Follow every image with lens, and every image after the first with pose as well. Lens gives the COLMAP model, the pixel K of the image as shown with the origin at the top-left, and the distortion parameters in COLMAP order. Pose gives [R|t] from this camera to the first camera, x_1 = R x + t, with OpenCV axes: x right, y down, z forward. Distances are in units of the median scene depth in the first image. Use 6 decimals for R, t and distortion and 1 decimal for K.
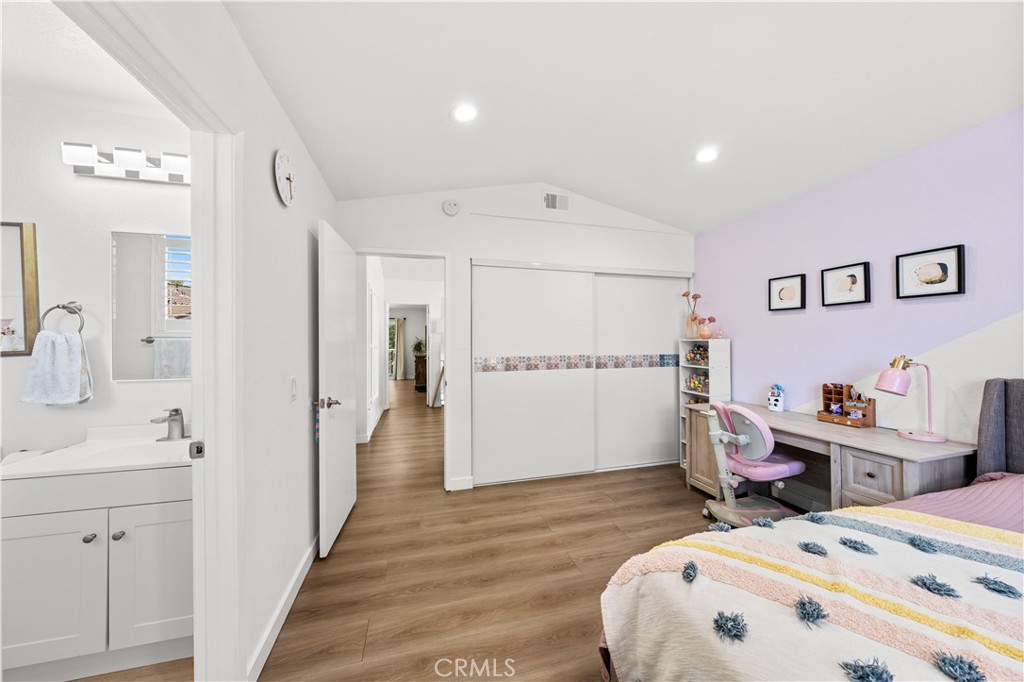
lens RADIAL K [[345.0, 0, 514.3], [0, 345.0, 340.1], [0, 0, 1]] dist [-0.000323, 0.000075]
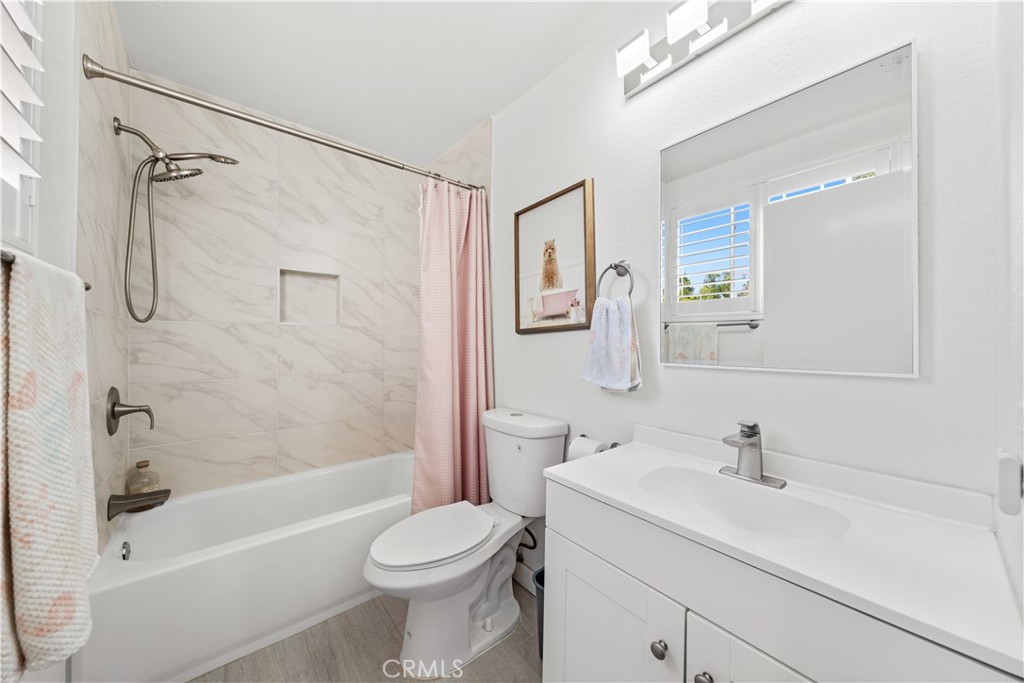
lens RADIAL K [[345.0, 0, 514.3], [0, 345.0, 340.6], [0, 0, 1]] dist [-0.000323, 0.000075]
pose [[0.413315, -0.002759, -0.910584, -0.685885], [-0.006977, 0.999956, -0.006196, 0.081531], [0.910562, 0.008915, 0.413277, 0.465629]]
